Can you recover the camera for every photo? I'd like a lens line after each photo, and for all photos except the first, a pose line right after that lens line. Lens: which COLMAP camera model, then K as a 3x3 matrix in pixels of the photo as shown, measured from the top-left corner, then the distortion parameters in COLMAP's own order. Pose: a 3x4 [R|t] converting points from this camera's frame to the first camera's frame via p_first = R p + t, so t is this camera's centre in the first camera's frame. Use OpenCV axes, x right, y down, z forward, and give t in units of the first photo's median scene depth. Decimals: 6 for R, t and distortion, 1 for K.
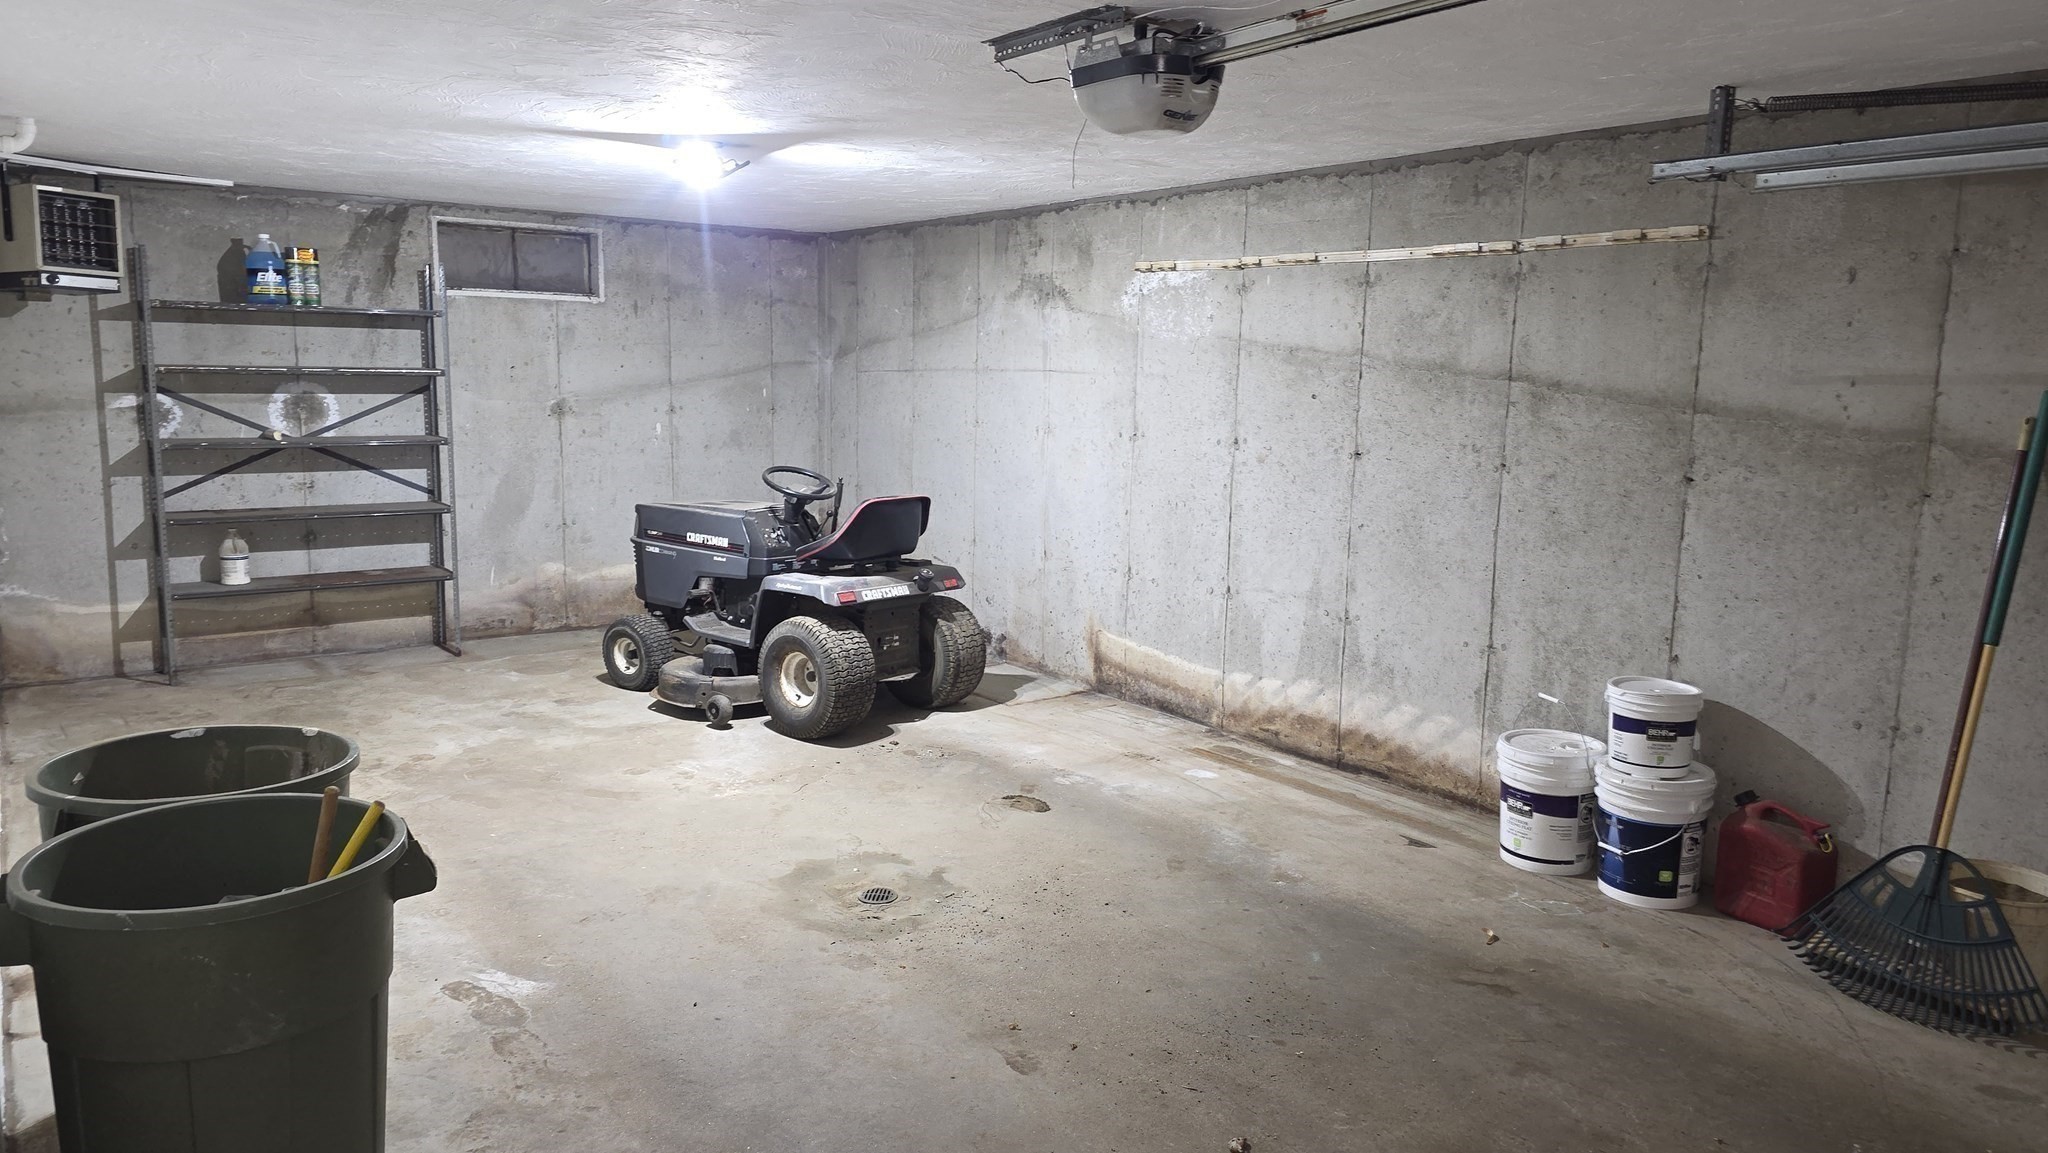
lens RADIAL K [[1357.4, 0, 1022.2], [0, 1357.4, 570.6], [0, 0, 1]] dist [0.056647, -0.006026]
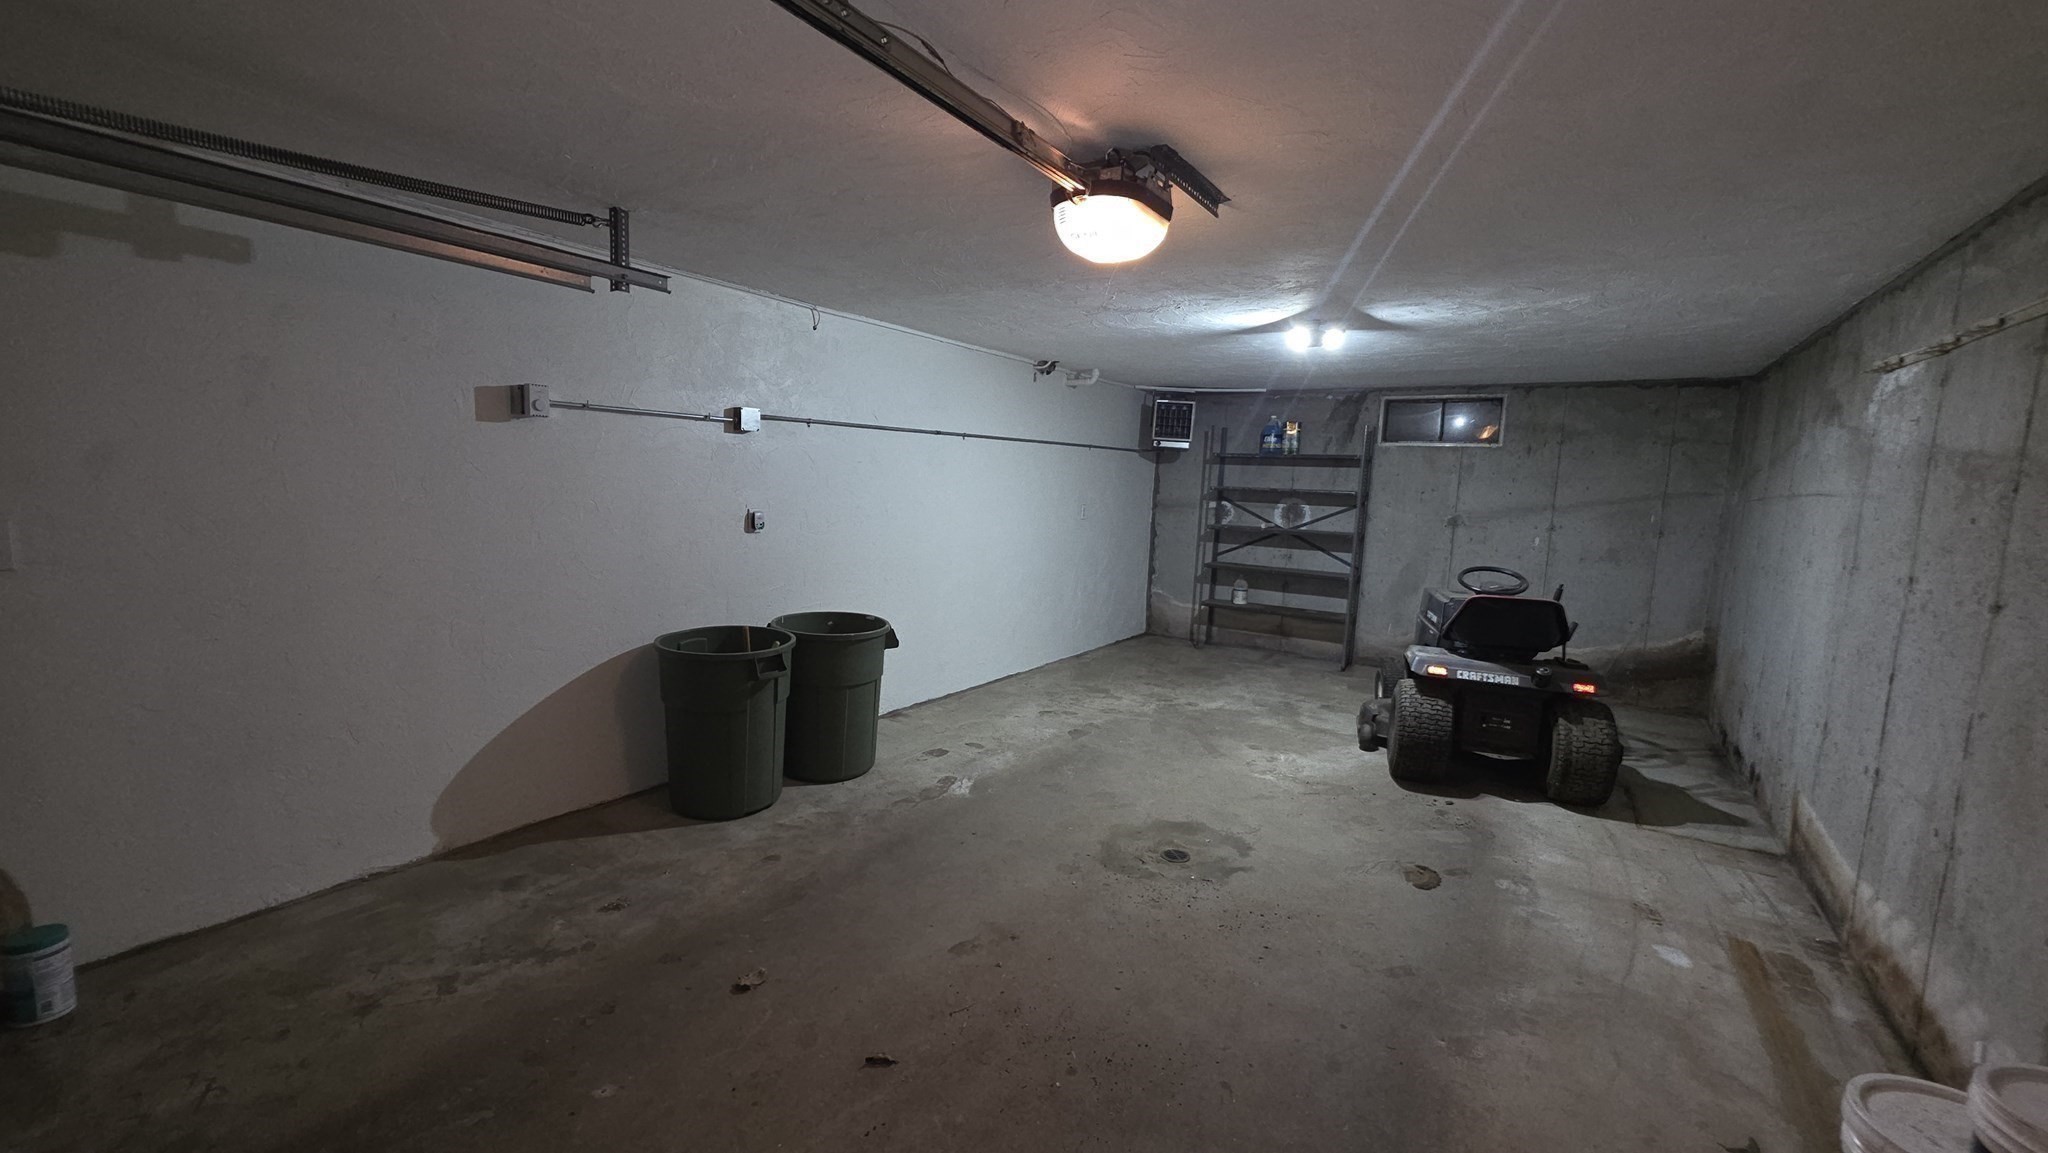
lens RADIAL K [[819.6, 0, 1021.6], [0, 819.6, 576.8], [0, 0, 1]] dist [0.002708, -0.000637]
pose [[0.341797, 0.107348, -0.933623, 0.374452], [-0.175190, 0.983318, 0.048925, -0.030224], [0.923300, 0.146839, 0.354901, 0.348462]]
